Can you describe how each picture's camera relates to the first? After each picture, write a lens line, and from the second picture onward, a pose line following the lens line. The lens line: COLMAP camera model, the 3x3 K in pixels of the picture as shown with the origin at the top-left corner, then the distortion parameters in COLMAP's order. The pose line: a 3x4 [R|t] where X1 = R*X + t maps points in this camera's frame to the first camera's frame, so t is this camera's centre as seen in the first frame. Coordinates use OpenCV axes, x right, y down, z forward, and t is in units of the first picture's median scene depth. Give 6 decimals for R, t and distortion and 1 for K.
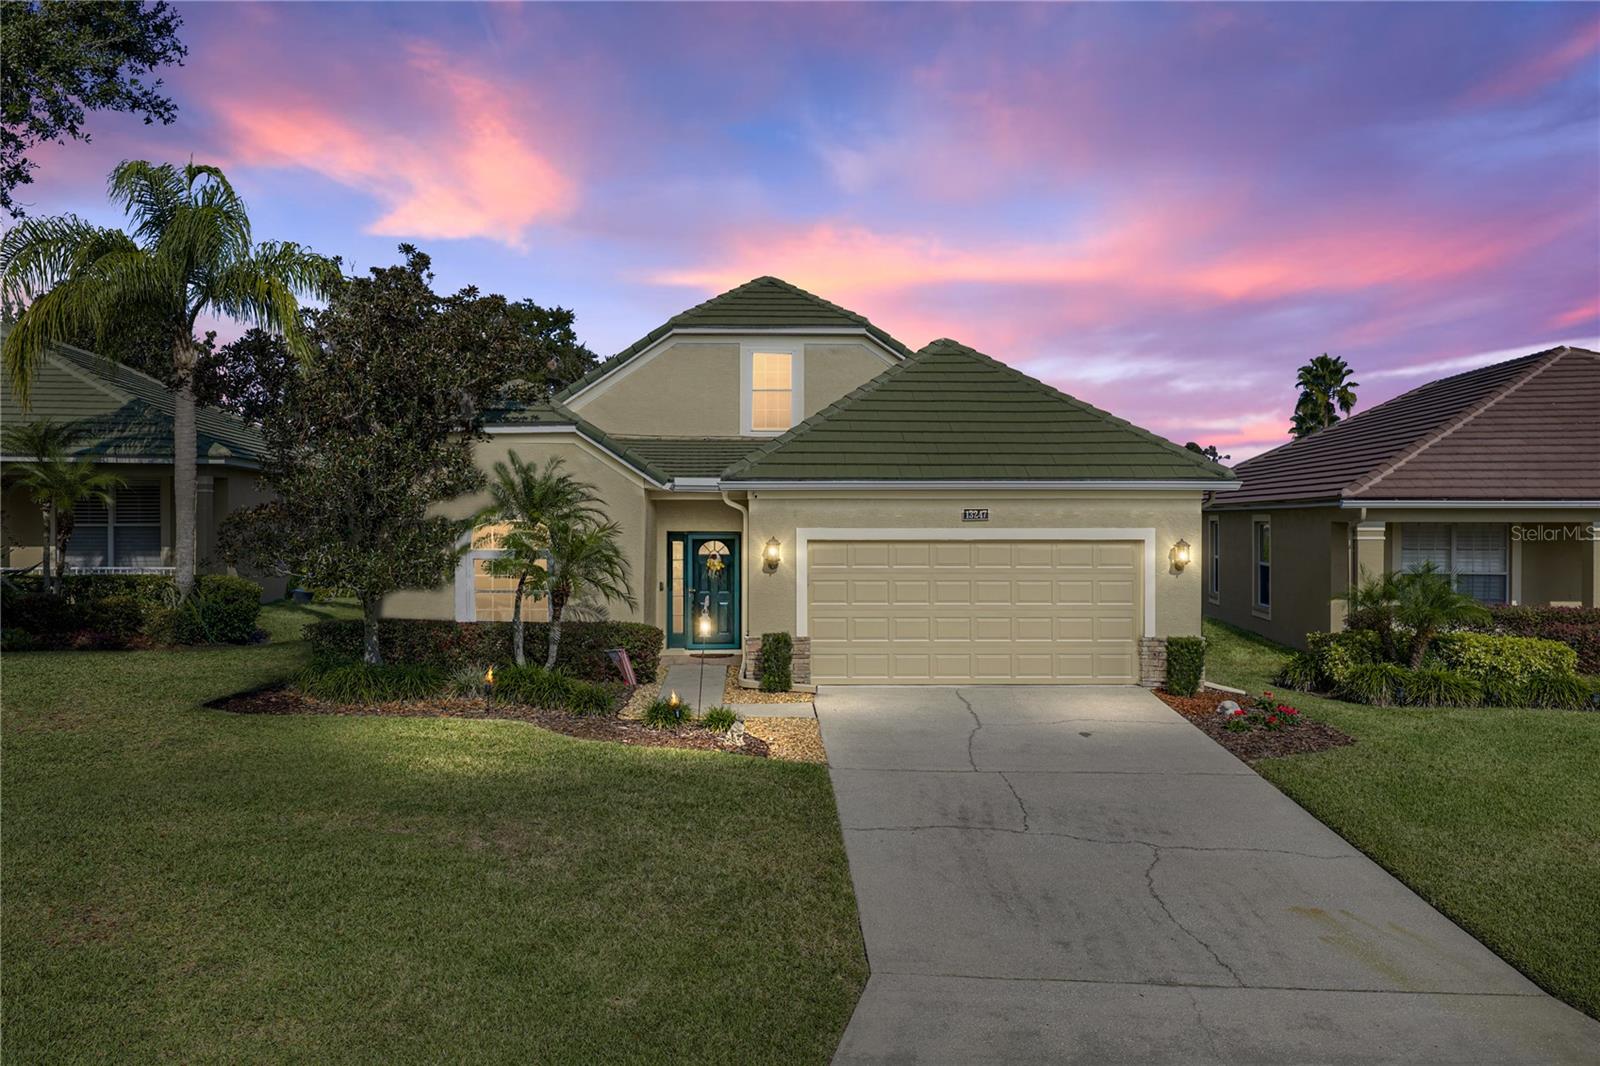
lens RADIAL K [[1308.5, 0, 800.0], [0, 1308.5, 533.0], [0, 0, 1]] dist [0.005530, 0.001869]
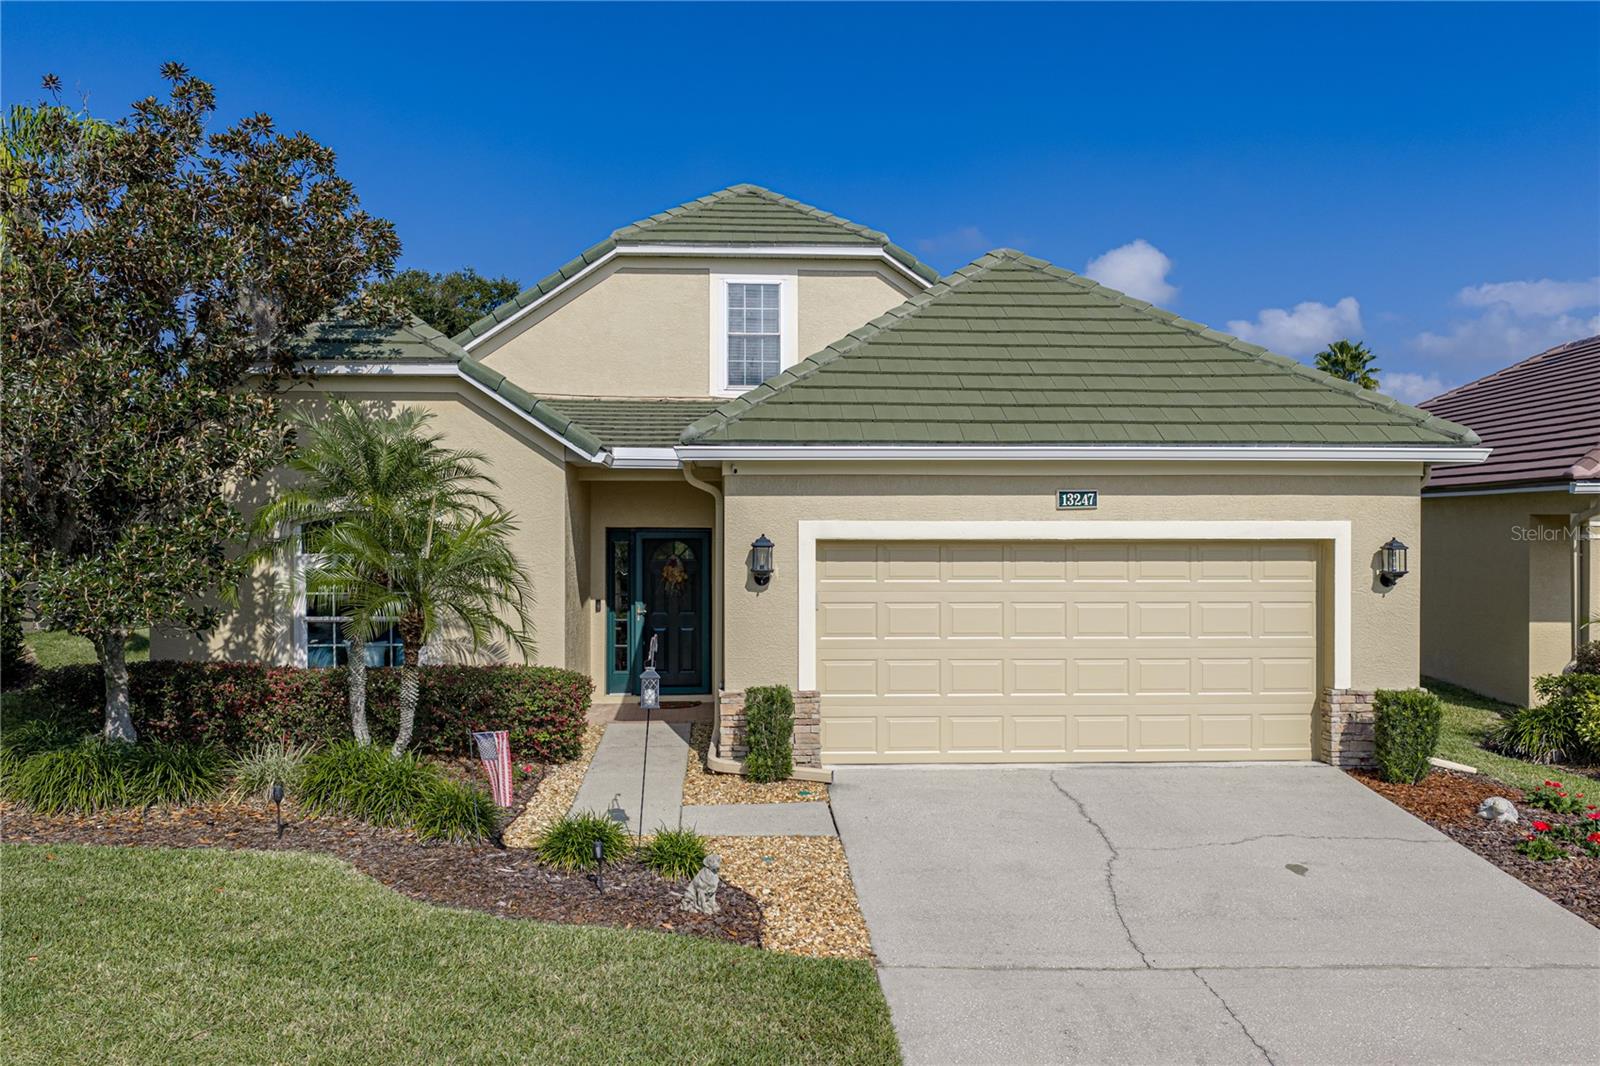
lens RADIAL K [[1308.5, 0, 800.0], [0, 1308.5, 533.0], [0, 0, 1]] dist [0.005530, 0.001869]
pose [[0.999719, -0.000289, 0.023709, -0.017132], [0.000293, 1.000000, -0.000163, 0.002309], [-0.023709, 0.000170, 0.999719, 0.358872]]
